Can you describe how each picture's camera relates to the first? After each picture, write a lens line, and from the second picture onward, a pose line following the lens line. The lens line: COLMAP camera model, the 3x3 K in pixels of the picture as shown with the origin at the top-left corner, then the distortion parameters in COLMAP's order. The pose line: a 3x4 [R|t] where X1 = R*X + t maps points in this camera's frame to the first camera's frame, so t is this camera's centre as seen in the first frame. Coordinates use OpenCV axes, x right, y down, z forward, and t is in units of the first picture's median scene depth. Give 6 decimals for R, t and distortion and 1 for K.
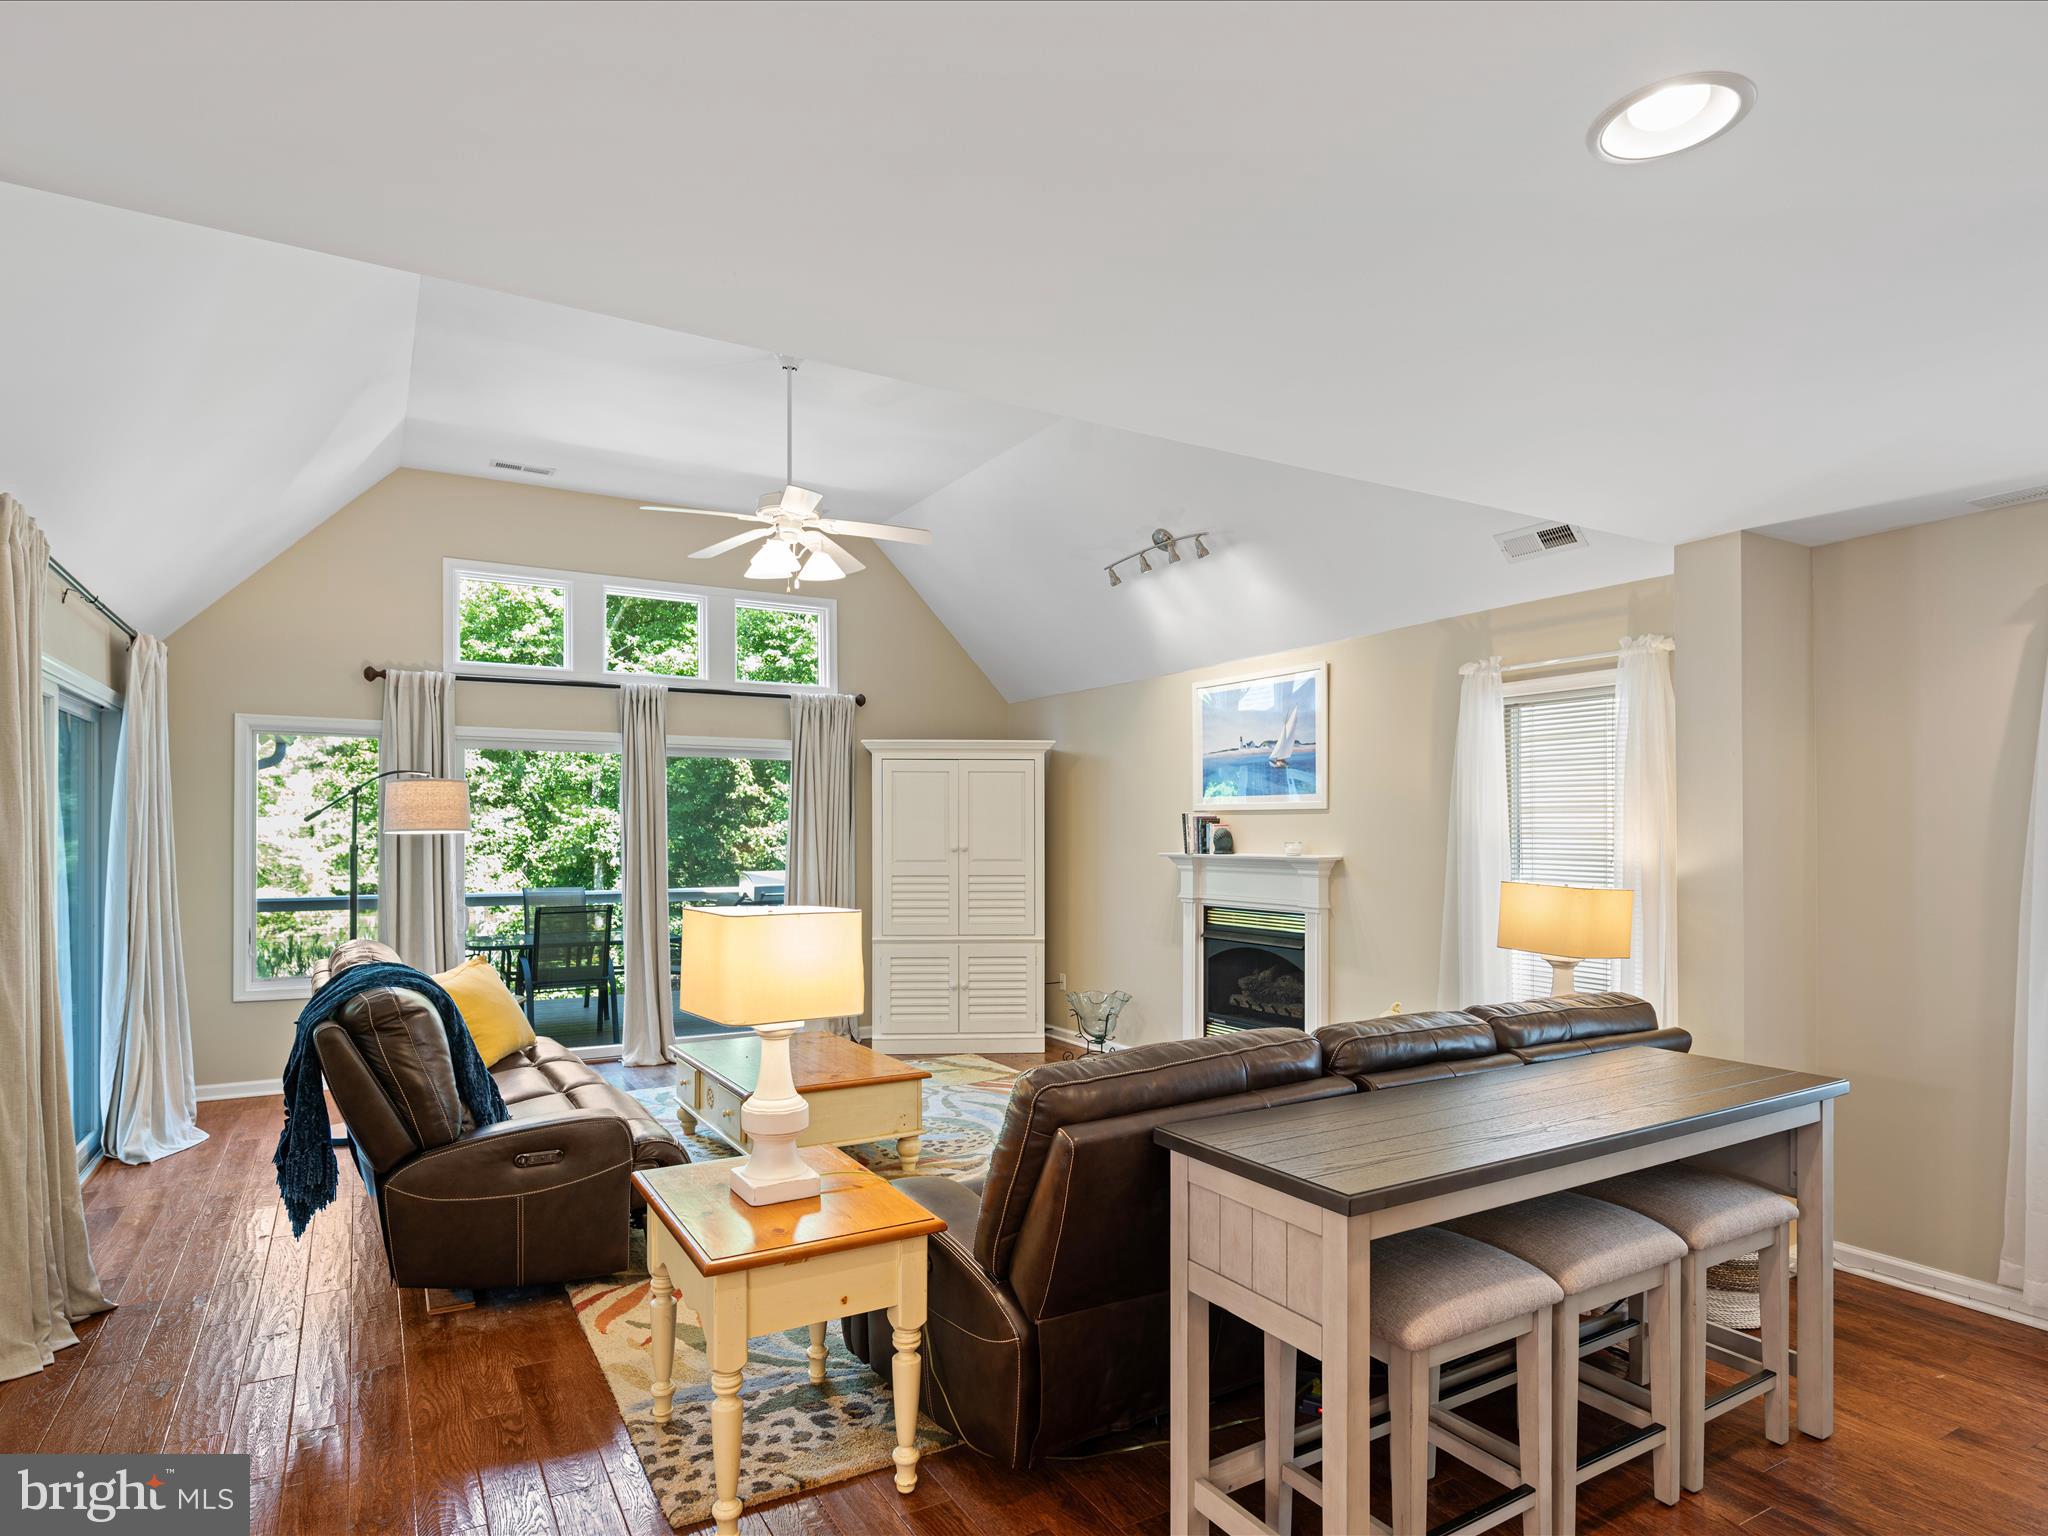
lens RADIAL K [[920.4, 0, 1028.4], [0, 920.4, 776.2], [0, 0, 1]] dist [0.000906, -0.000433]
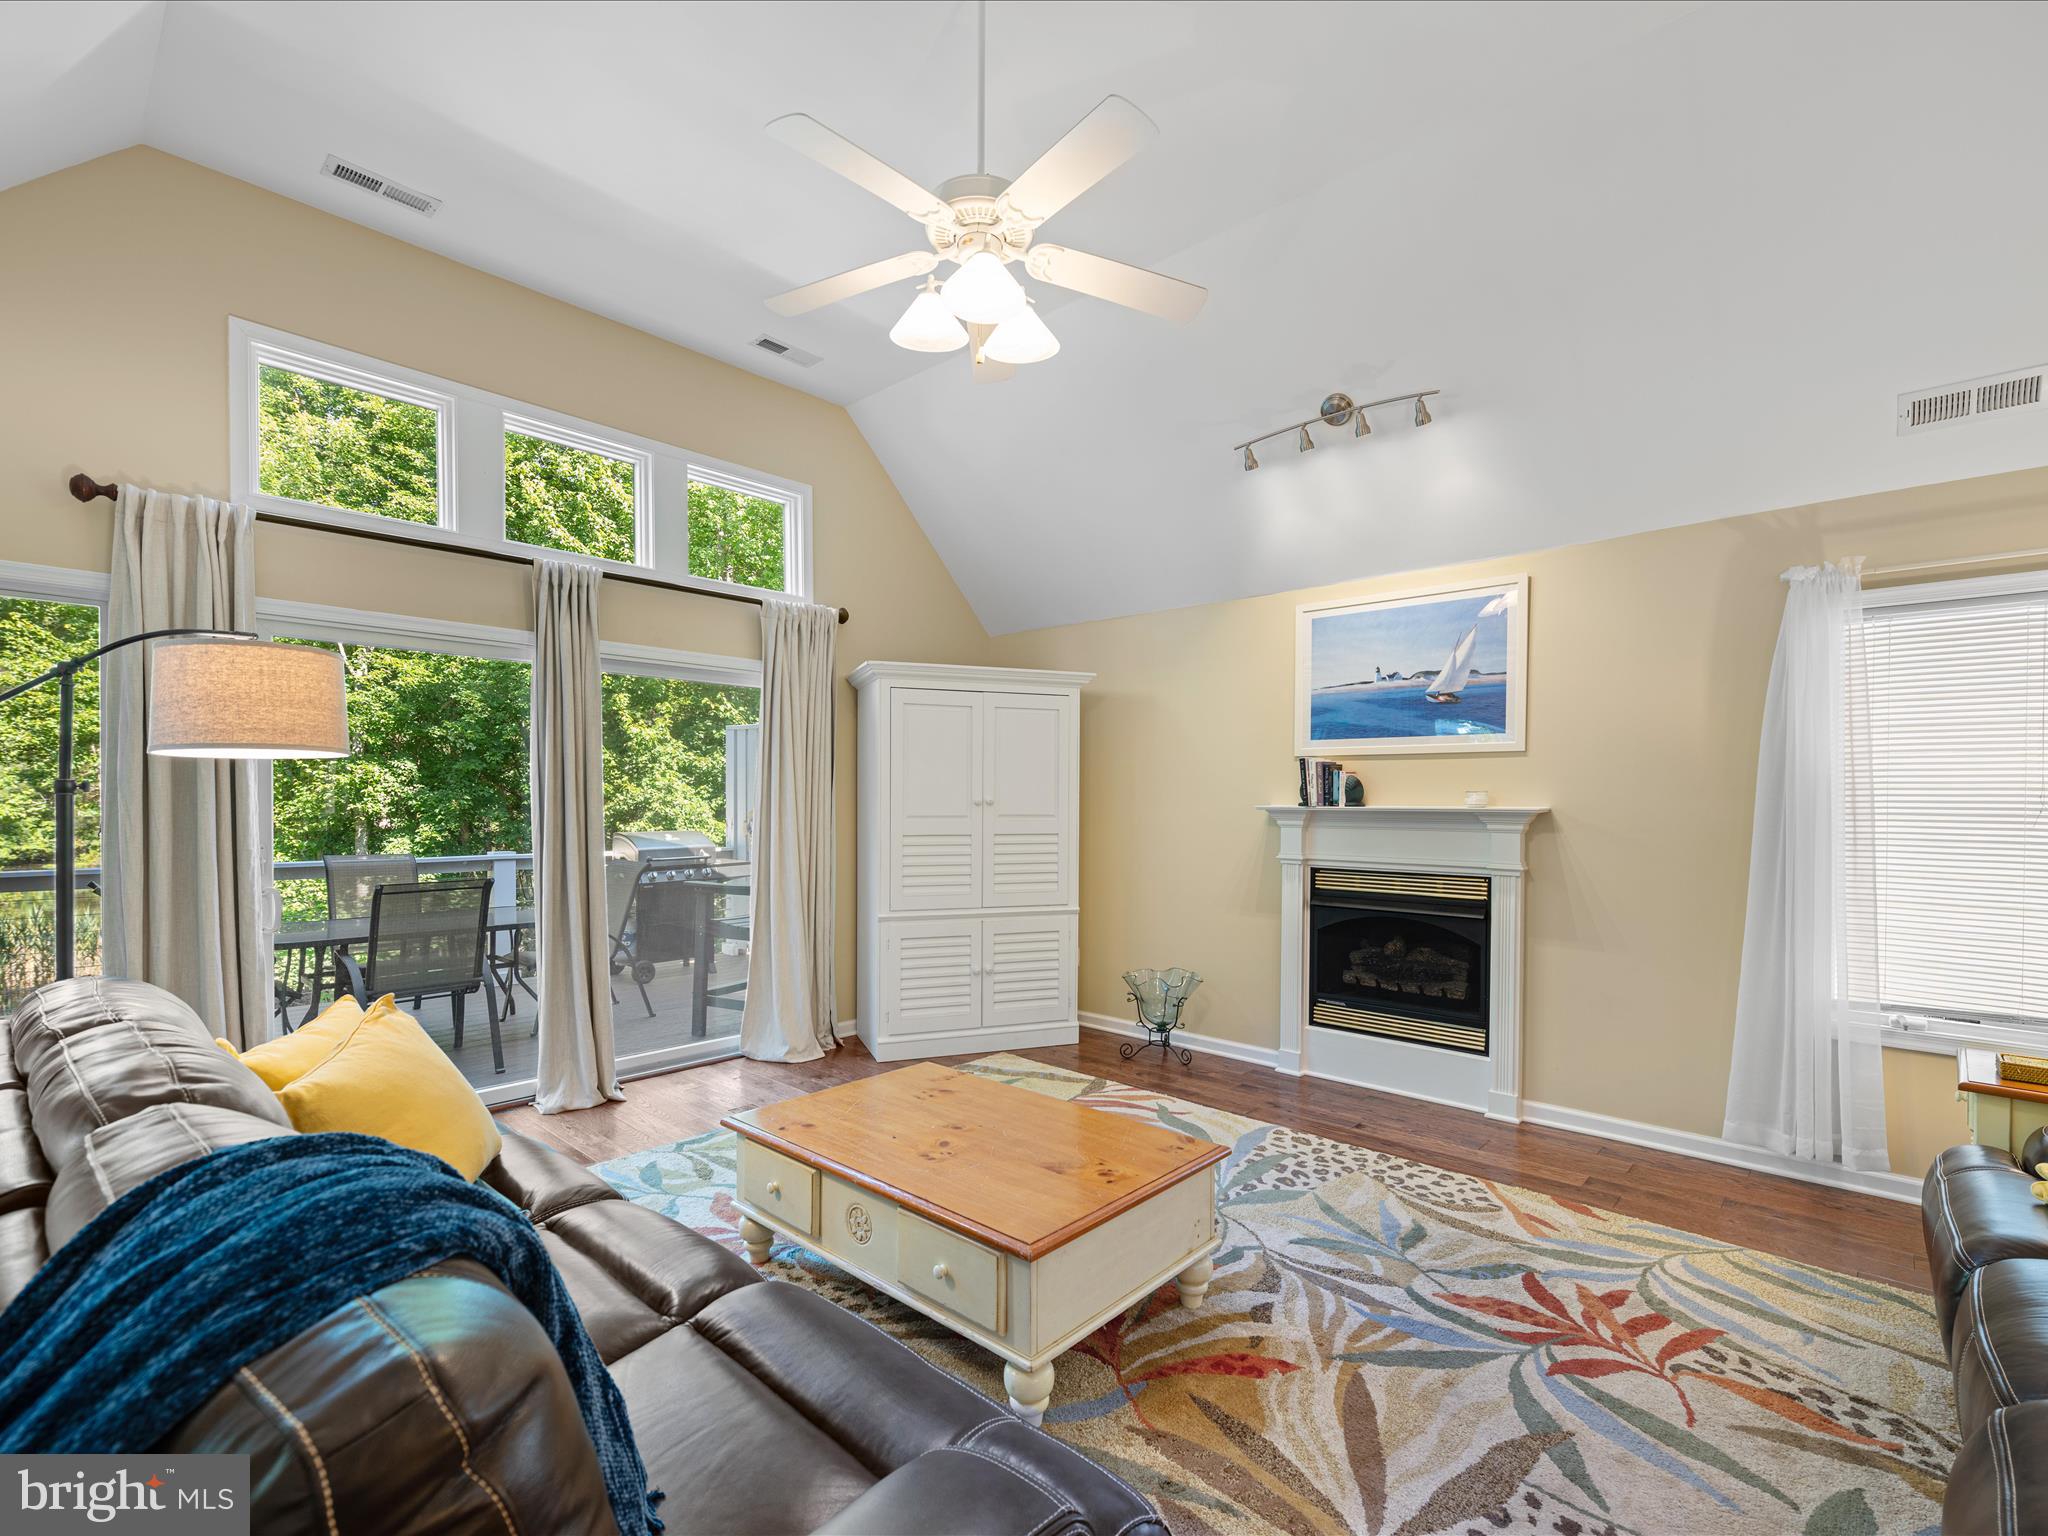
lens RADIAL K [[827.4, 0, 1024.0], [0, 827.4, 768.0], [0, 0, 1]] dist [0.000854, 0.000114]
pose [[0.968633, 0.012573, 0.248176, -0.258519], [-0.019317, 0.999507, 0.024757, 0.035260], [-0.247742, -0.028775, 0.968399, 0.331922]]
